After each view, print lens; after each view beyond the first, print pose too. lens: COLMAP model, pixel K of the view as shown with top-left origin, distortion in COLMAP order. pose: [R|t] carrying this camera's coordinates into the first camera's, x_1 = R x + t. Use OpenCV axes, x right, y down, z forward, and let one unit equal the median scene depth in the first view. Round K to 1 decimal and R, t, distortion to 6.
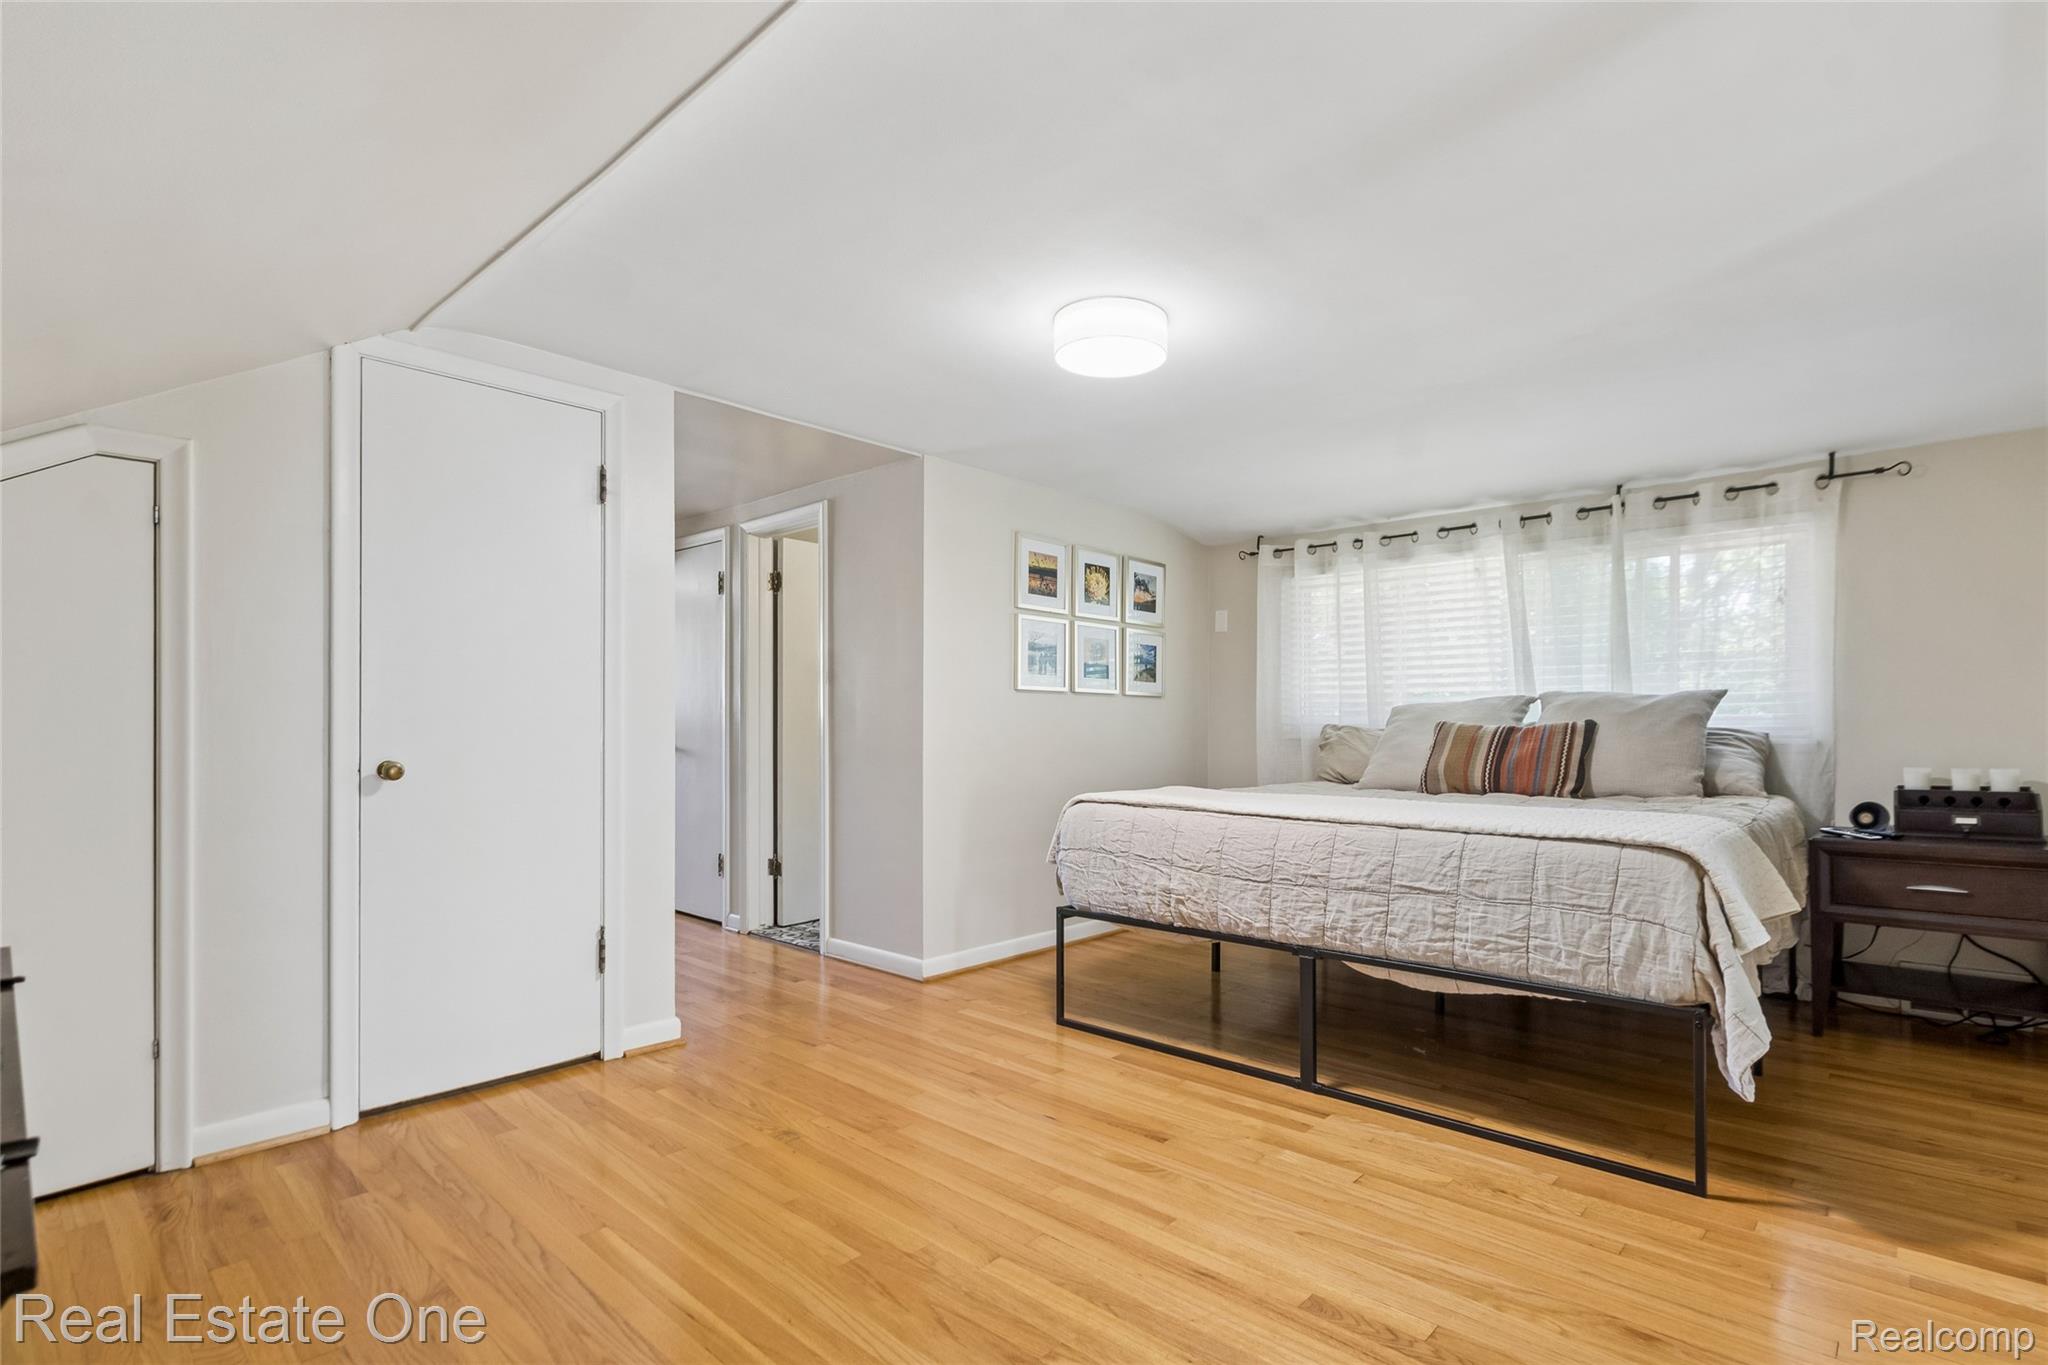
lens RADIAL K [[953.1, 0, 1080.8], [0, 953.1, 722.2], [0, 0, 1]] dist [0.002796, 0.000229]
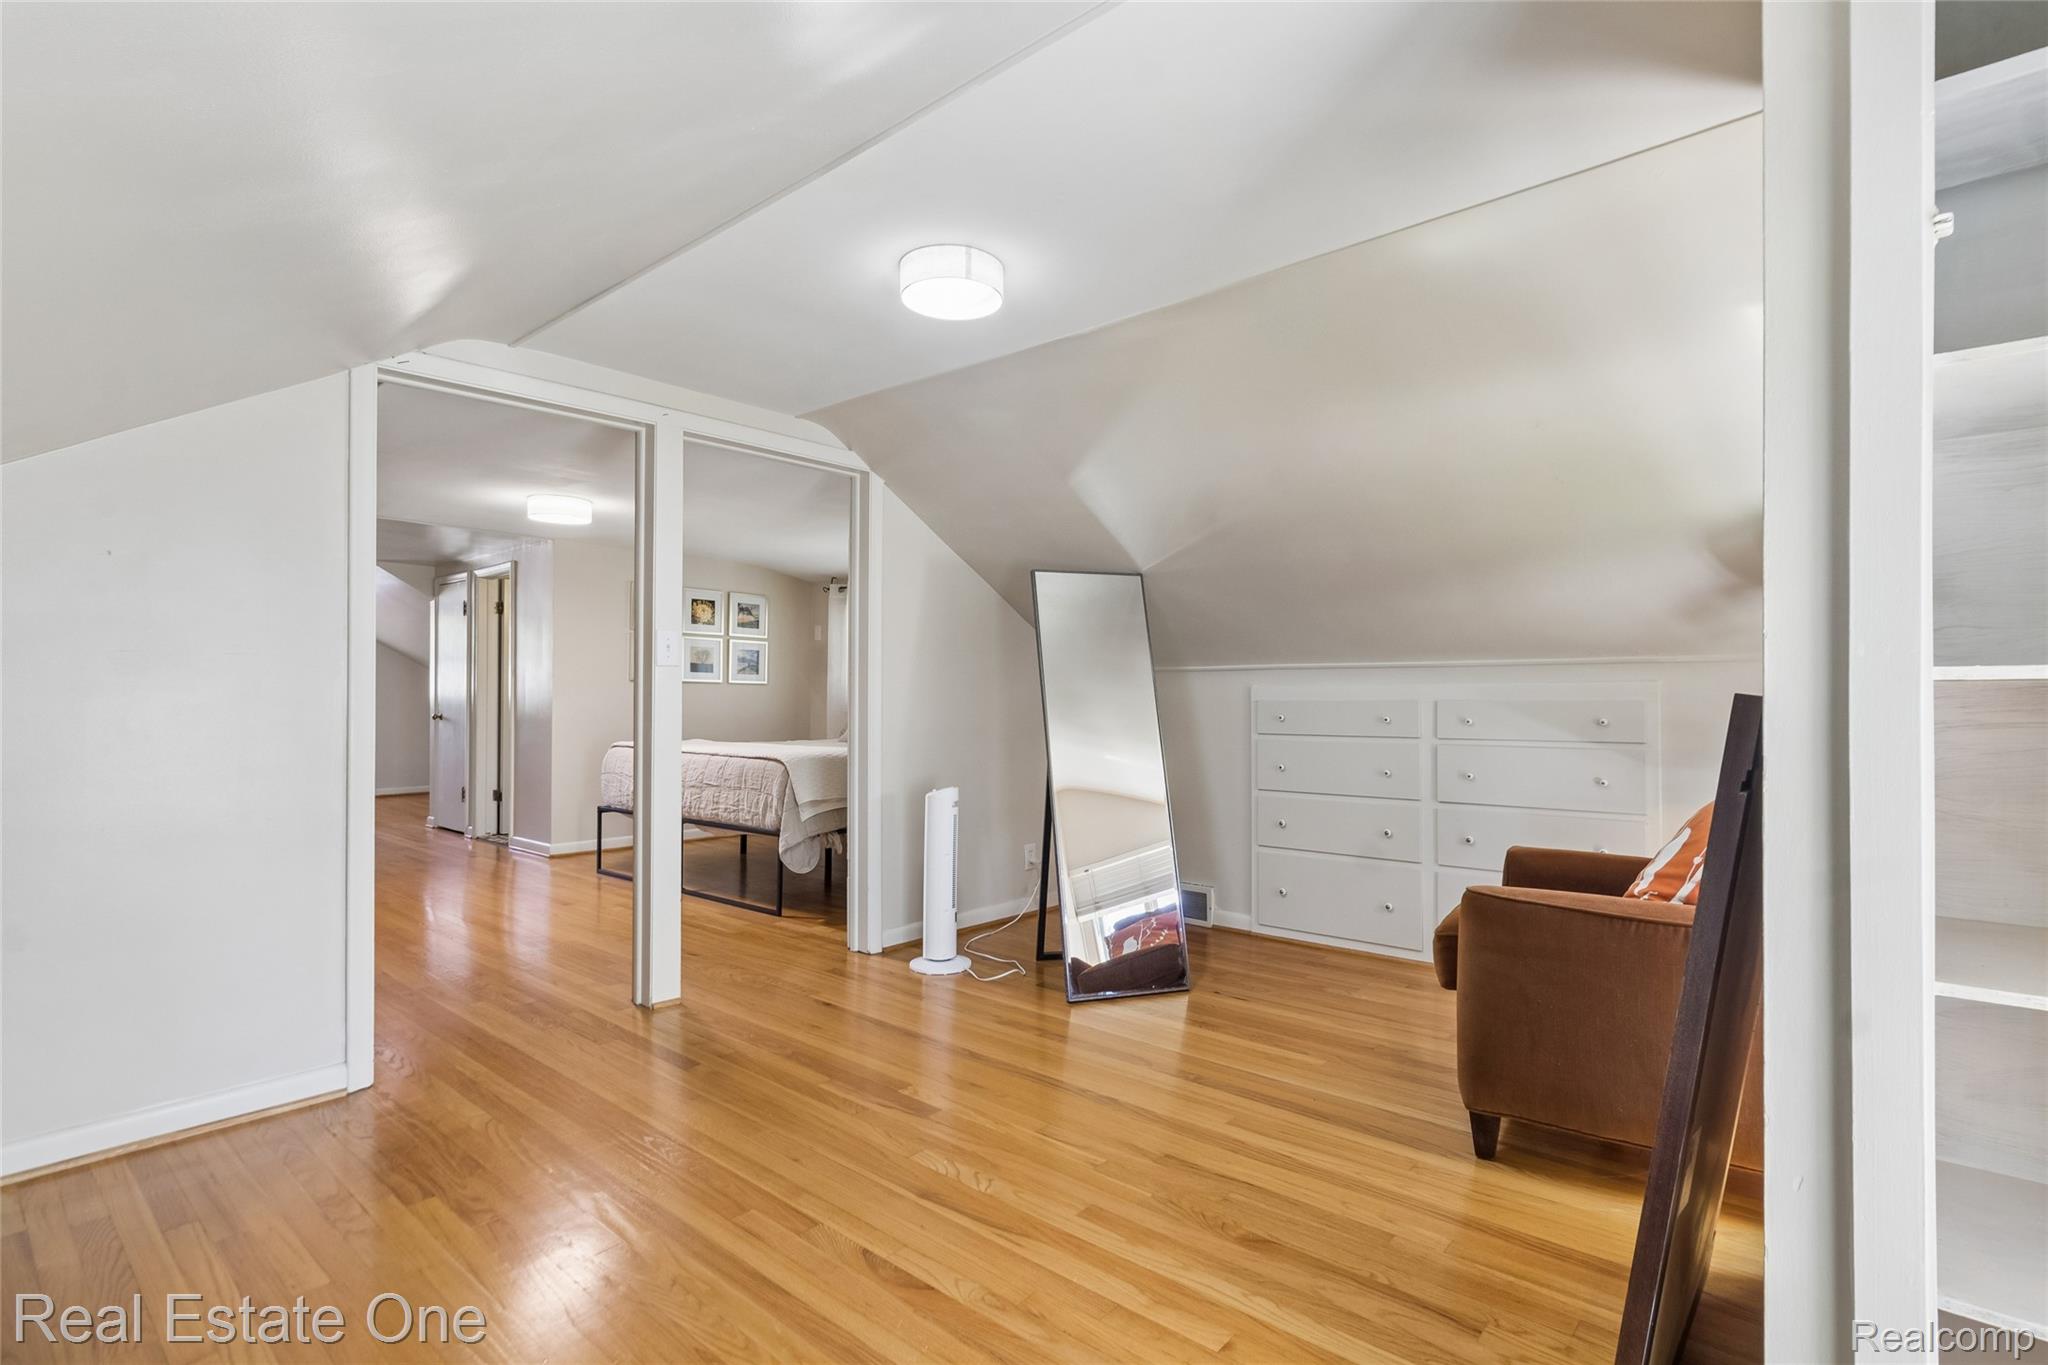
lens RADIAL K [[891.8, 0, 1031.3], [0, 891.8, 695.9], [0, 0, 1]] dist [0.003647, 0.000123]
pose [[0.999704, 0.001132, 0.024323, 0.504780], [-0.001023, 0.999989, -0.004506, -0.001610], [-0.024327, 0.004480, 0.999694, -0.456080]]
